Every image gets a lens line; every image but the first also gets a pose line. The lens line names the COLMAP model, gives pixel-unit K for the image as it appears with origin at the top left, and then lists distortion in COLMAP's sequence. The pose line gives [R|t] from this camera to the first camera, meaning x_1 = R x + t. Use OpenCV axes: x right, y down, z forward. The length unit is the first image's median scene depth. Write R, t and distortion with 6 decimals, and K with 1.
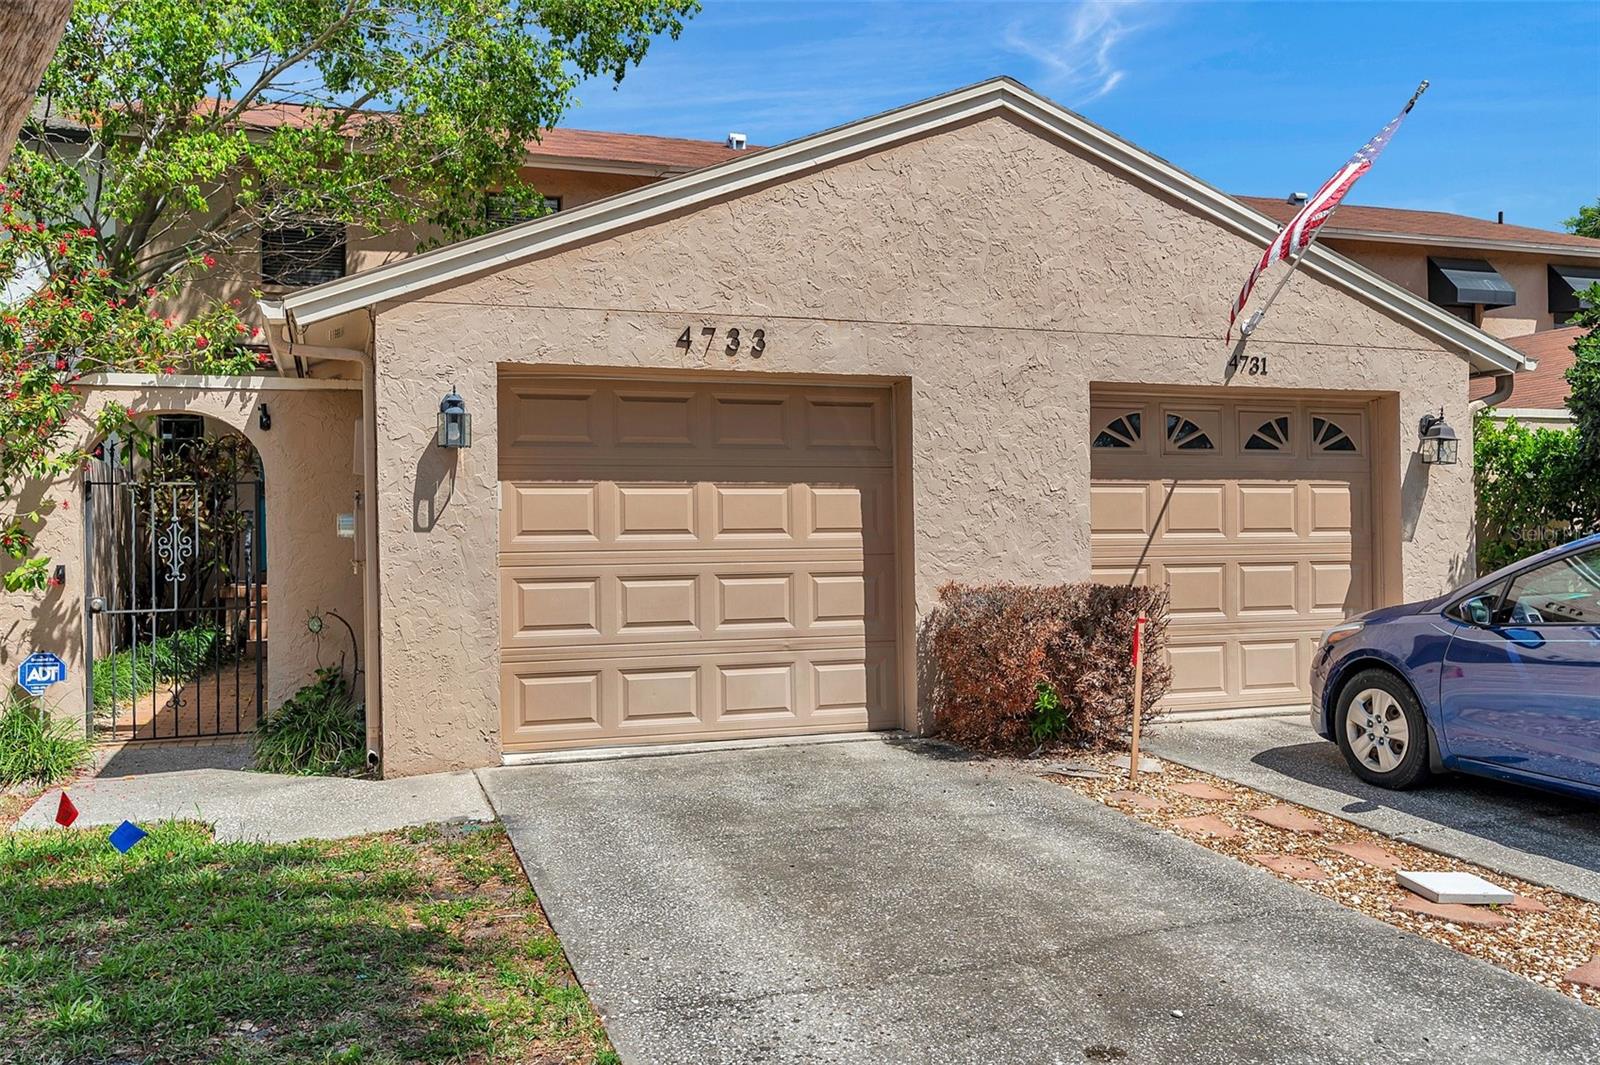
lens RADIAL K [[1347.5, 0, 799.8], [0, 1347.5, 538.4], [0, 0, 1]] dist [-0.000947, -0.009482]
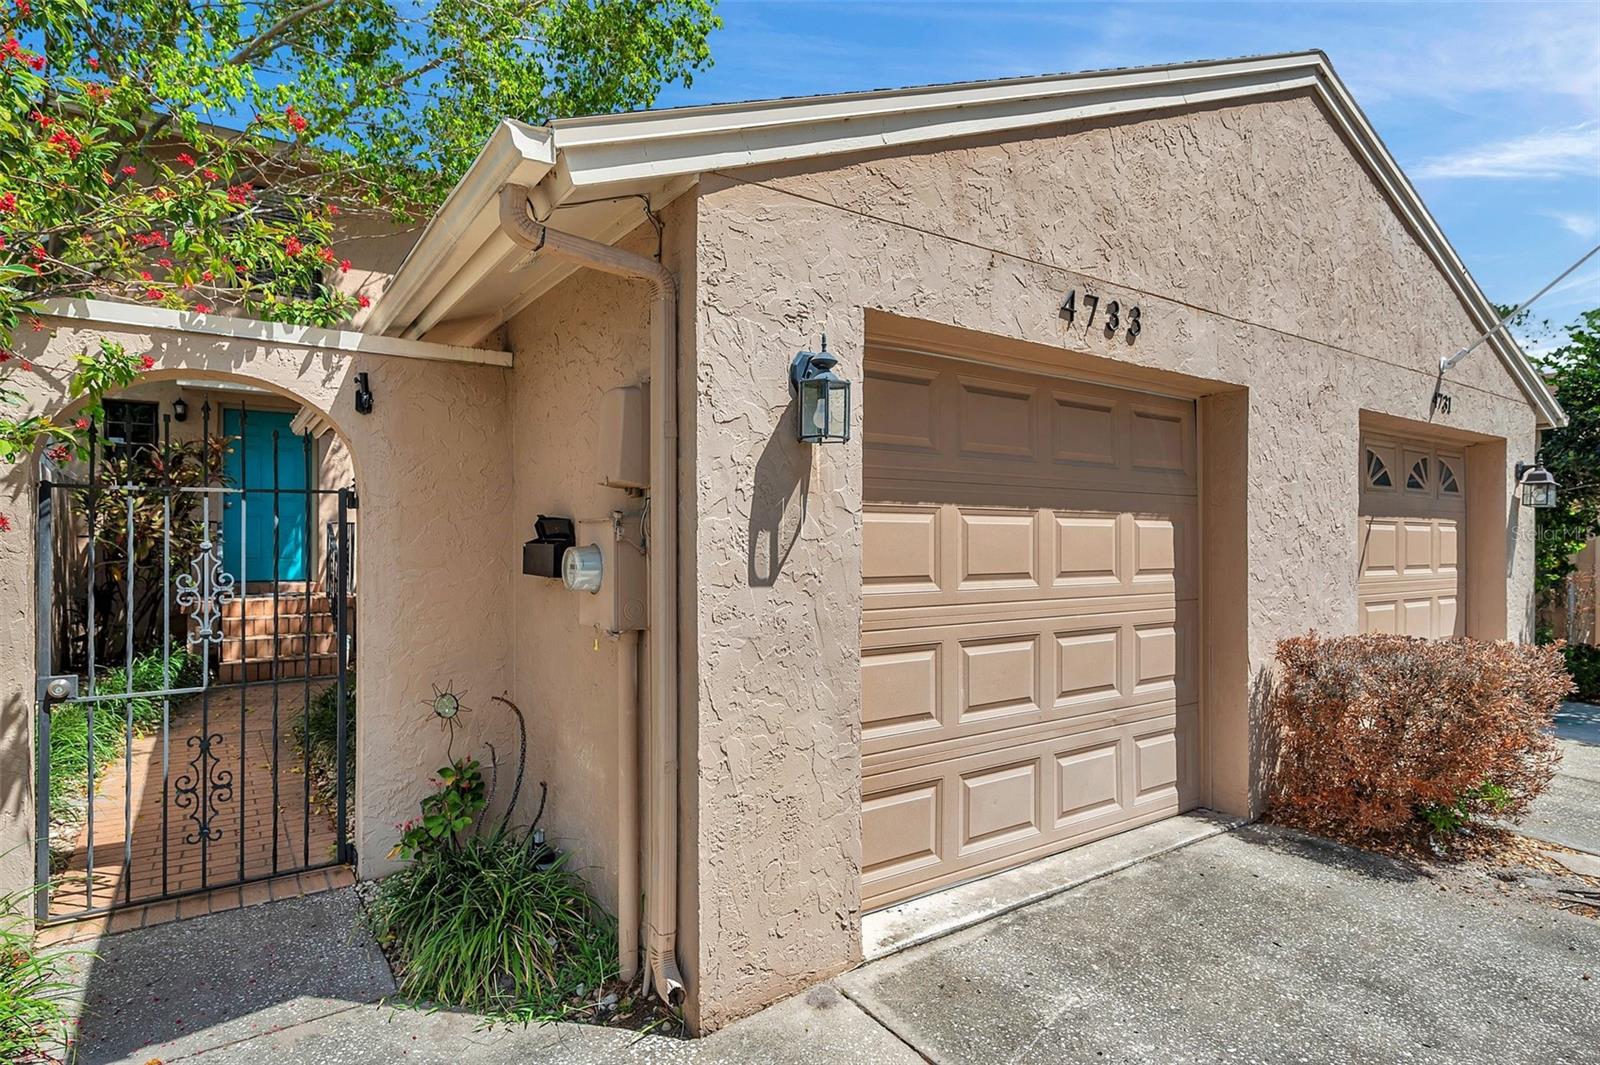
lens RADIAL K [[854.1, 0, 802.1], [0, 854.1, 539.8], [0, 0, 1]] dist [-0.002721, -0.000162]
pose [[0.962929, 0.014203, 0.269382, -0.329278], [-0.013786, 0.999899, -0.003441, -0.021436], [-0.269404, -0.000400, 0.963027, 0.585741]]
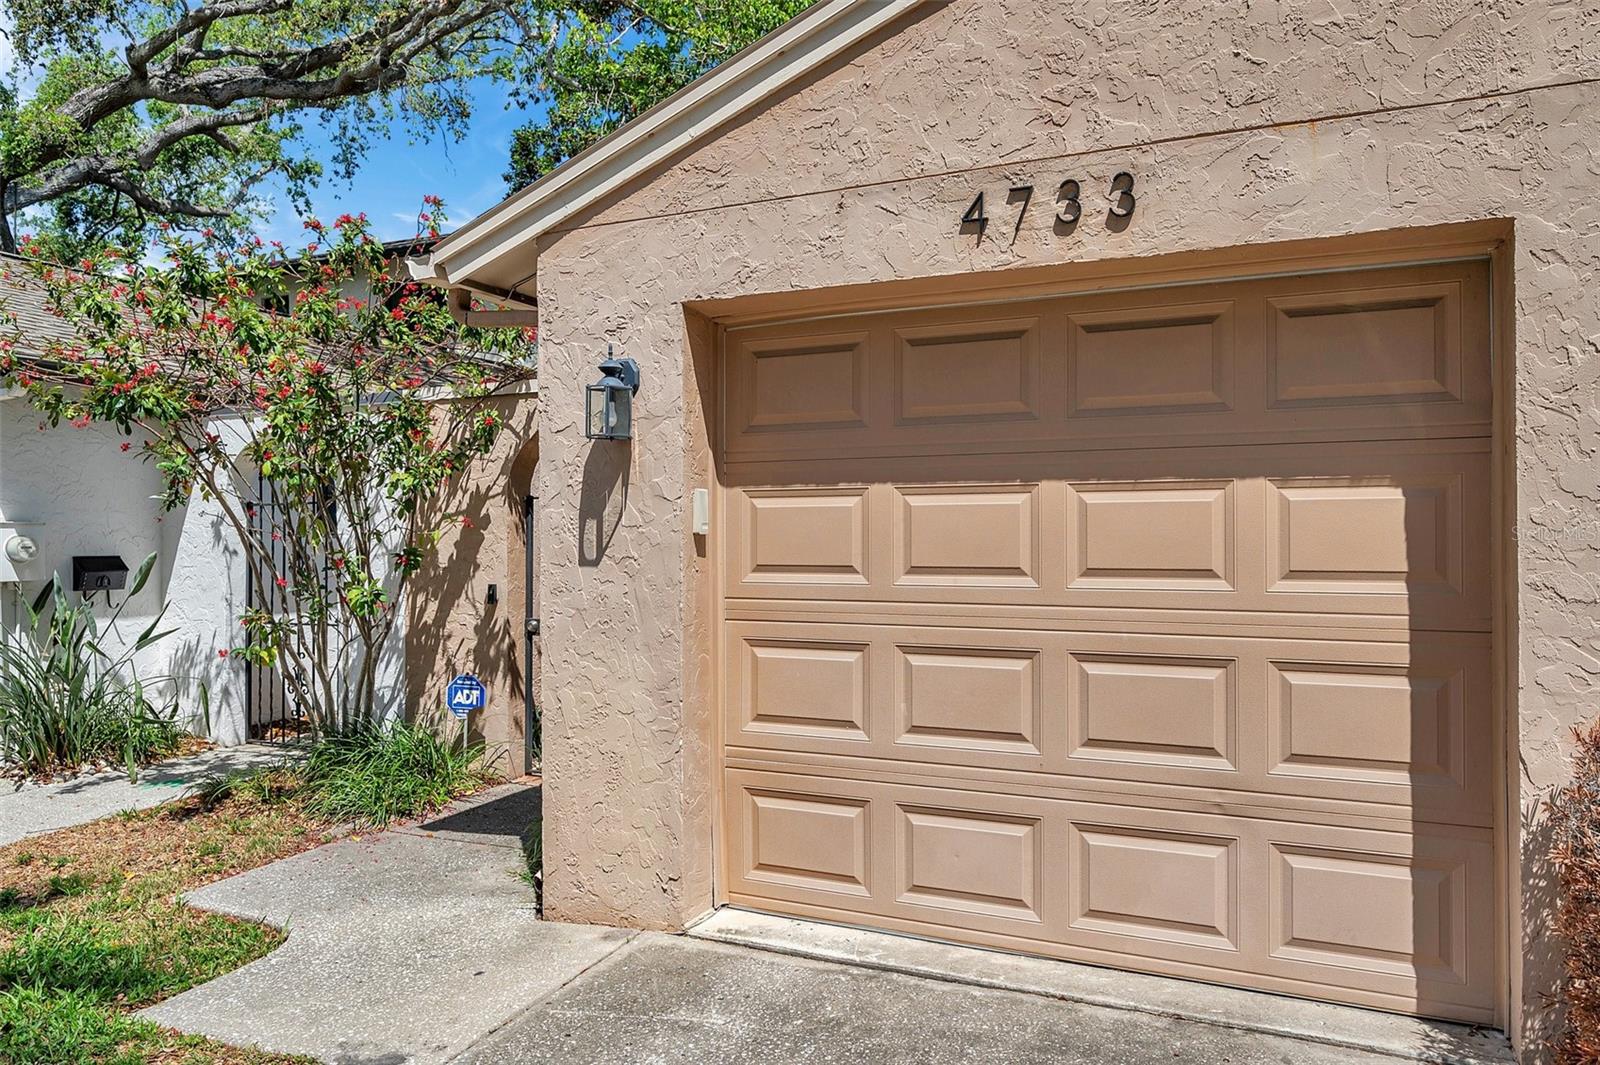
lens RADIAL K [[1162.0, 0, 785.1], [0, 1162.0, 537.6], [0, 0, 1]] dist [-0.002099, 0.004511]
pose [[0.703173, 0.010383, -0.710943, 0.187078], [-0.006032, 0.999945, 0.008637, -0.022550], [0.710993, -0.001785, 0.703197, 0.599468]]
